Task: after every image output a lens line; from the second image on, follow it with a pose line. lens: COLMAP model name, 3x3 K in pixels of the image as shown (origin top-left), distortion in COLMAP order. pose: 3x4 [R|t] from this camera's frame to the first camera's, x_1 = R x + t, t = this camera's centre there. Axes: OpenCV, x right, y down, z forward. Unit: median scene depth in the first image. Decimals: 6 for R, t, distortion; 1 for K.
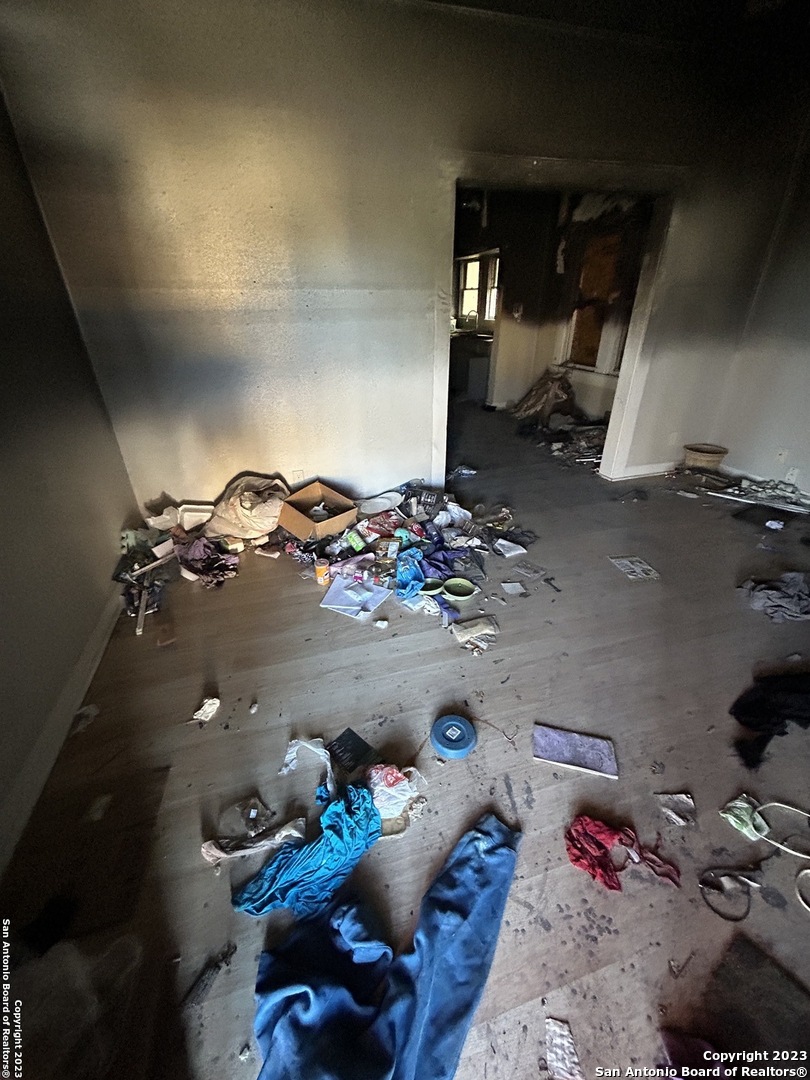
lens RADIAL K [[432.4, 0, 403.3], [0, 432.4, 538.4], [0, 0, 1]] dist [-0.002881, 0.000899]
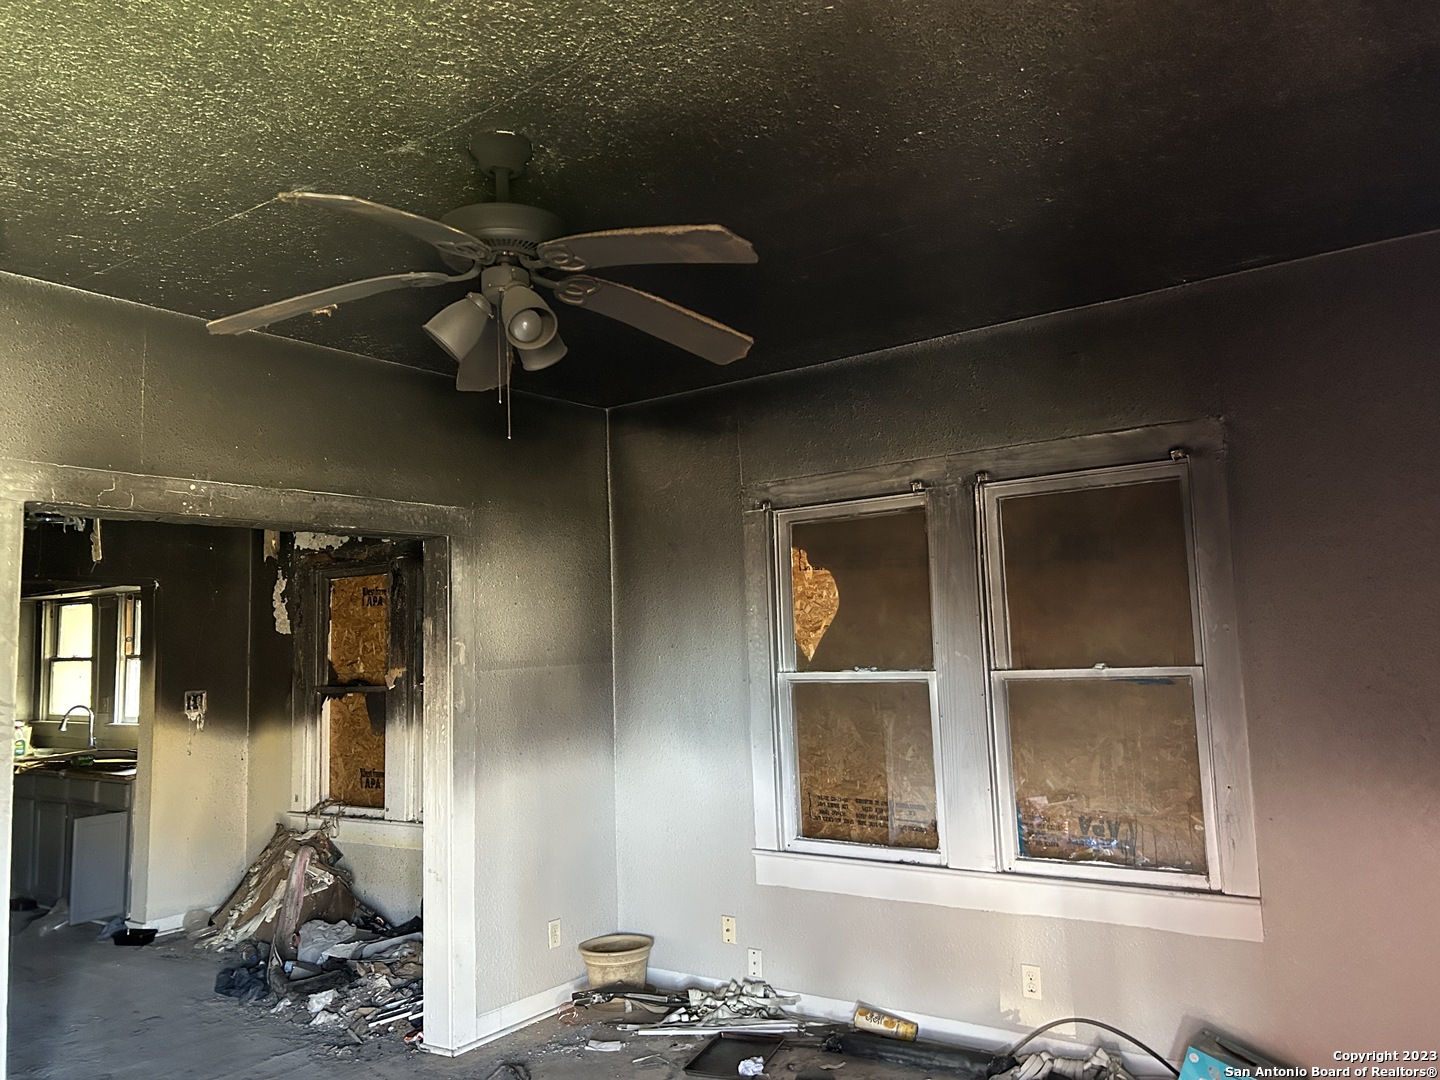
lens RADIAL K [[1084.0, 0, 717.8], [0, 1084.0, 537.0], [0, 0, 1]] dist [0.040876, -0.028194]
pose [[0.788262, 0.050291, 0.613281, -0.011009], [0.311795, 0.826592, -0.468540, 0.026129], [-0.530497, 0.560550, 0.635891, -0.106609]]
